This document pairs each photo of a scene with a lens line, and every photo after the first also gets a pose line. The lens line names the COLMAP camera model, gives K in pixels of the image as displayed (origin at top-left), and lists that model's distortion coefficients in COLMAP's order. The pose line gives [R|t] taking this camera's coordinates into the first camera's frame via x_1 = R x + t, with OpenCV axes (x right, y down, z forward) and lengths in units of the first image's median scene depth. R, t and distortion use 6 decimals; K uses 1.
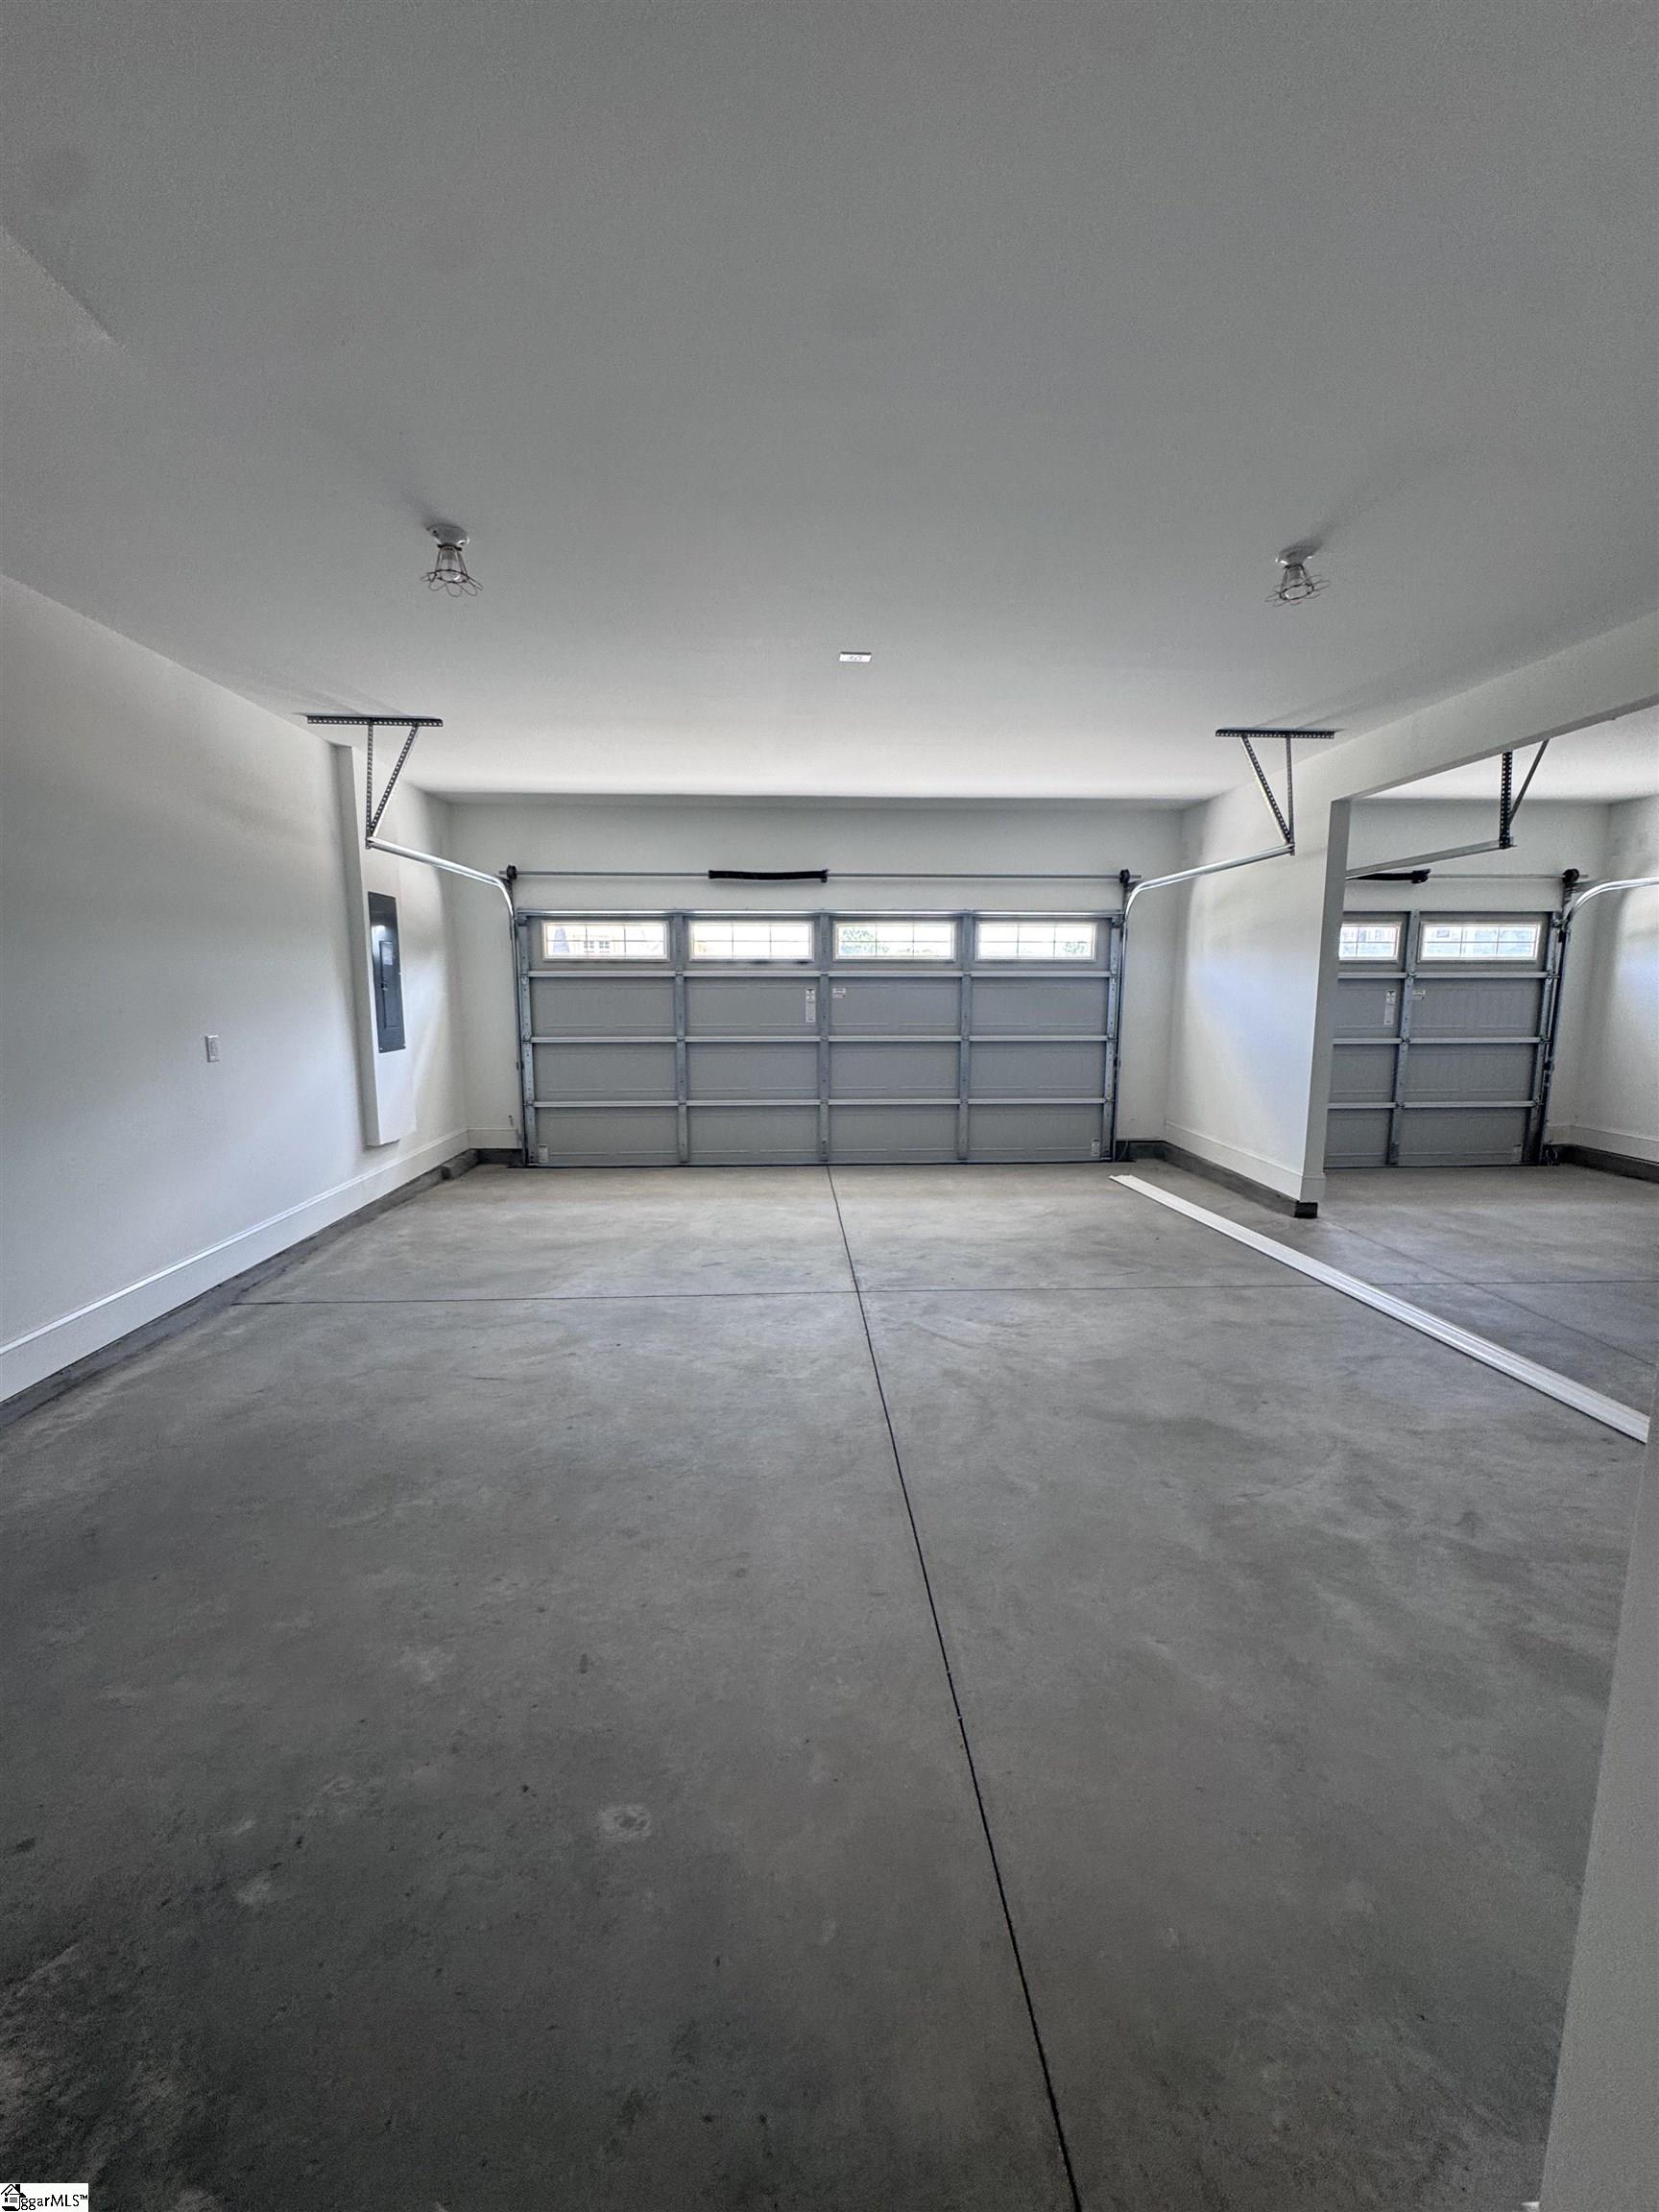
lens RADIAL K [[887.6, 0, 827.4], [0, 887.6, 1108.0], [0, 0, 1]] dist [-0.003833, -0.000140]
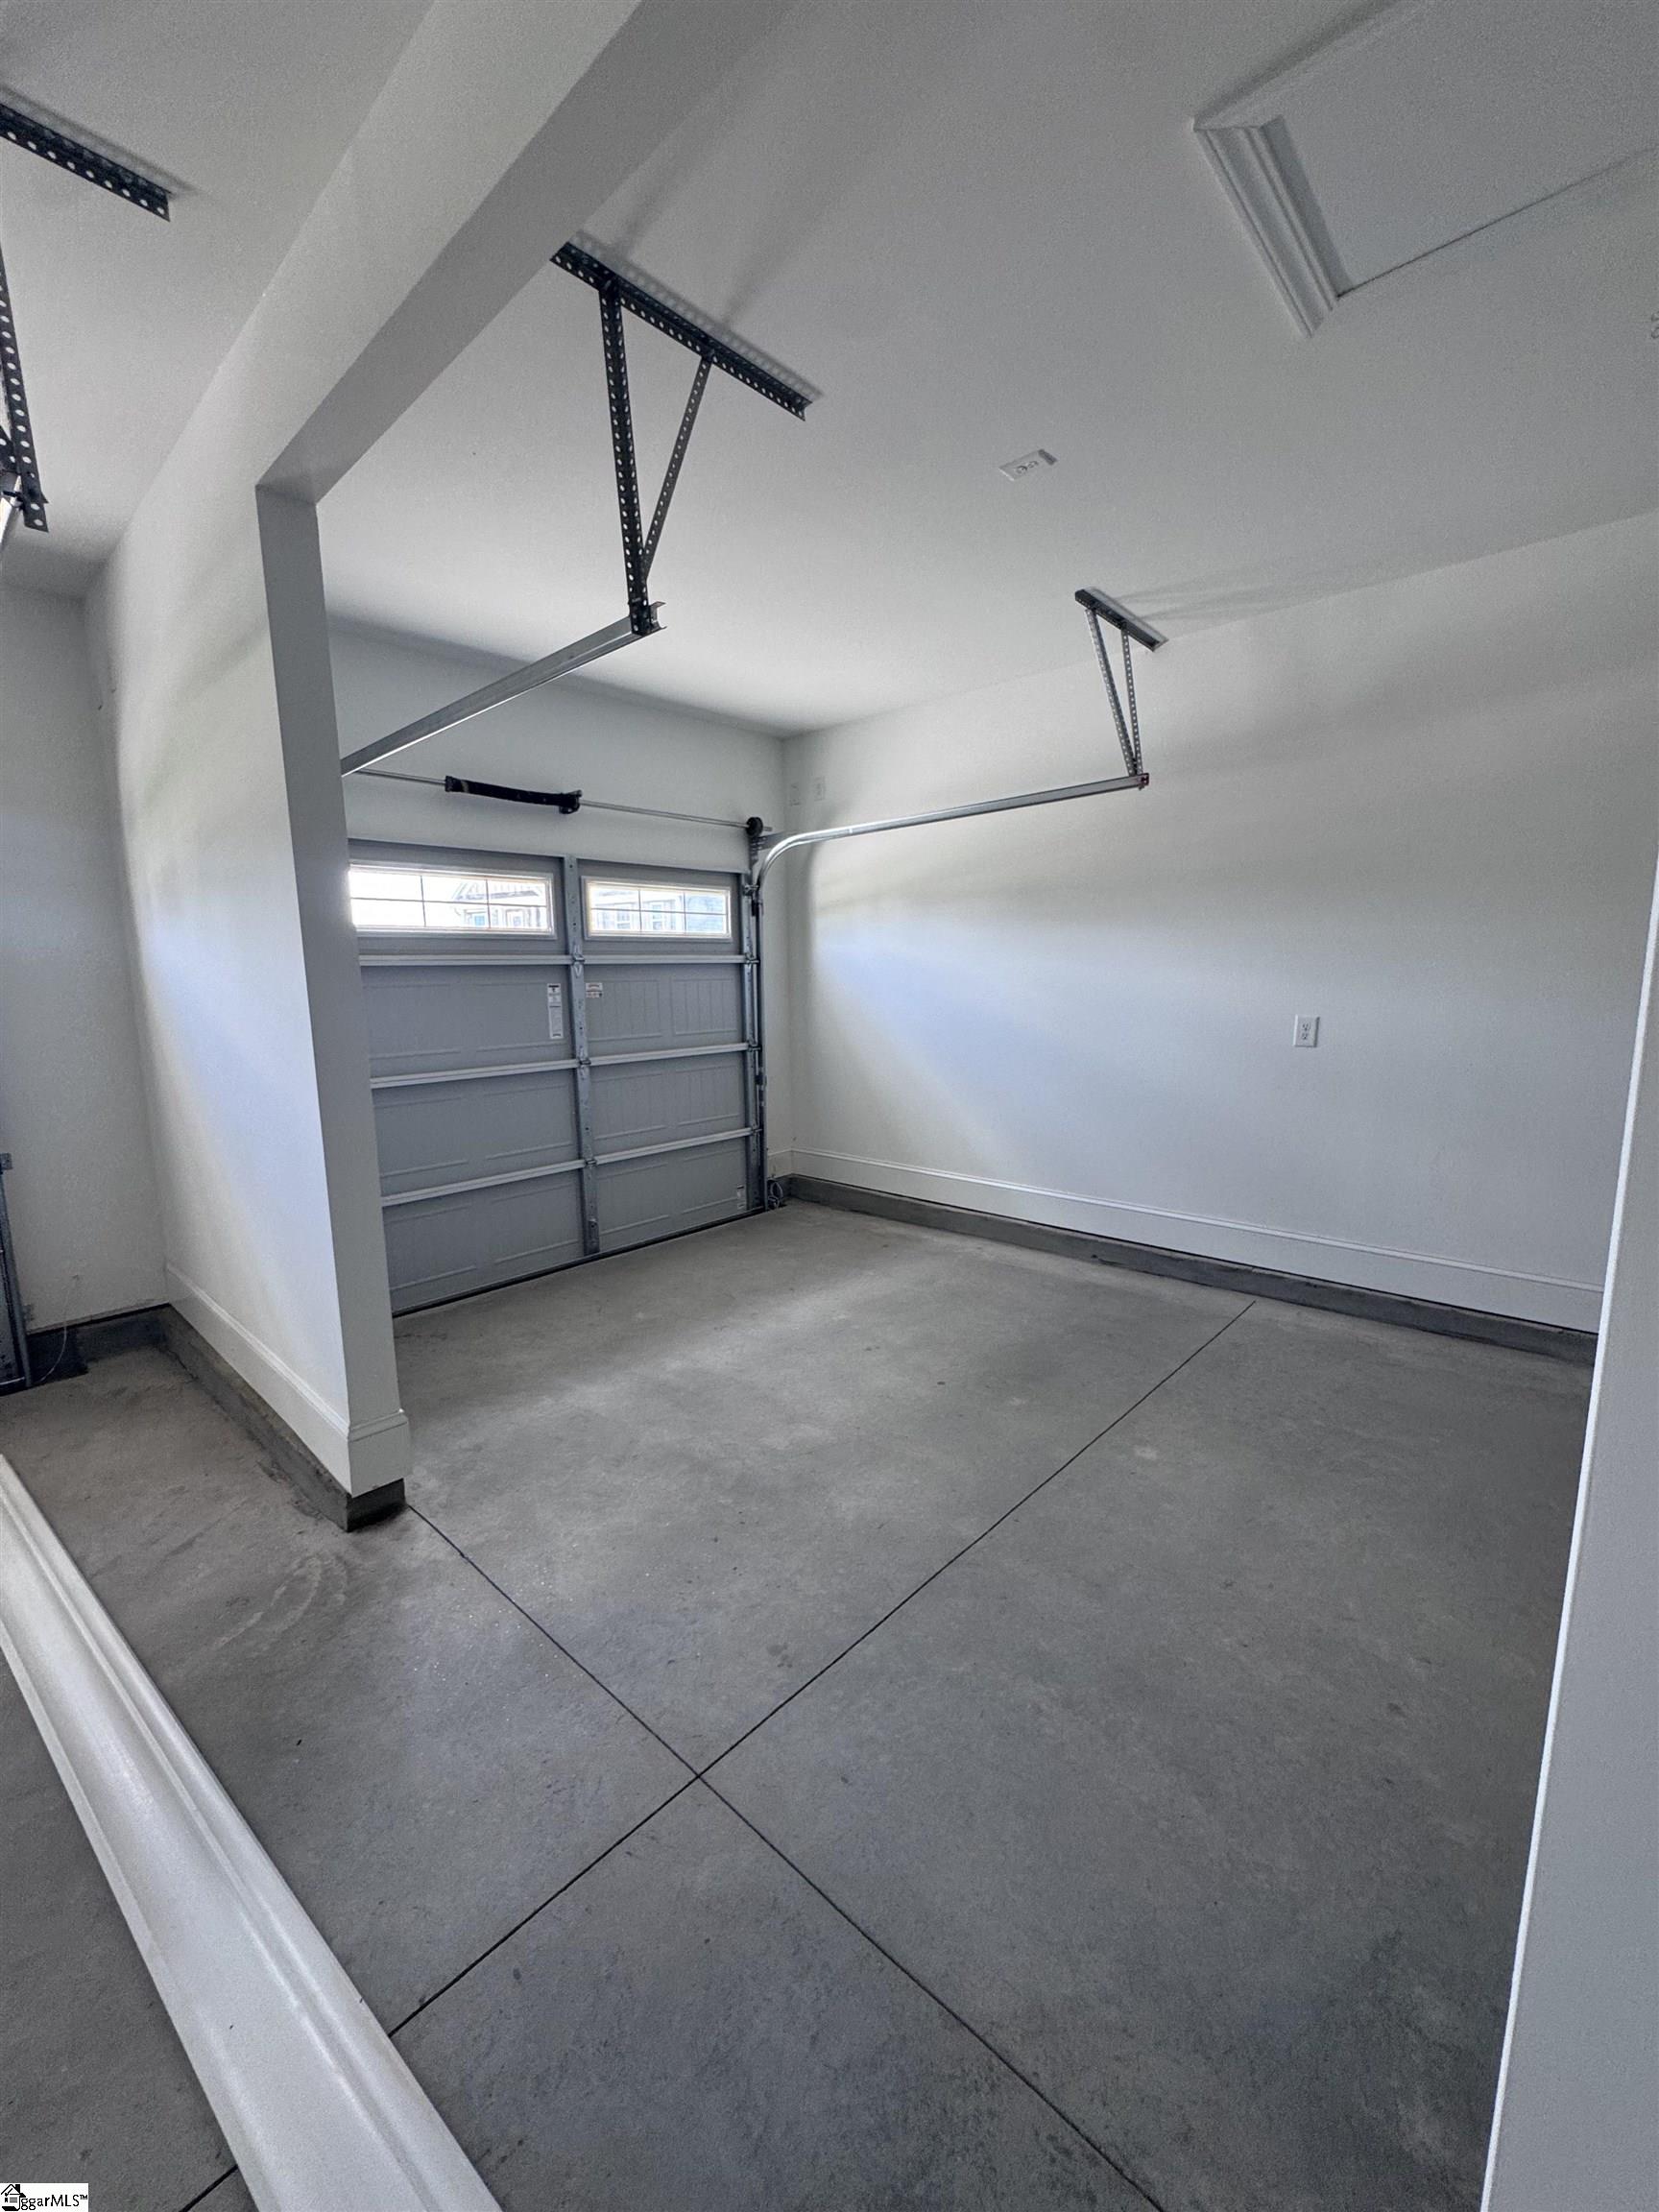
lens RADIAL K [[887.6, 0, 829.7], [0, 887.6, 1109.8], [0, 0, 1]] dist [-0.003833, -0.000140]
pose [[0.709931, -0.117246, 0.694443, 0.330862], [0.115457, 0.992080, 0.049465, -0.053225], [-0.694743, 0.045061, 0.717845, 0.420688]]
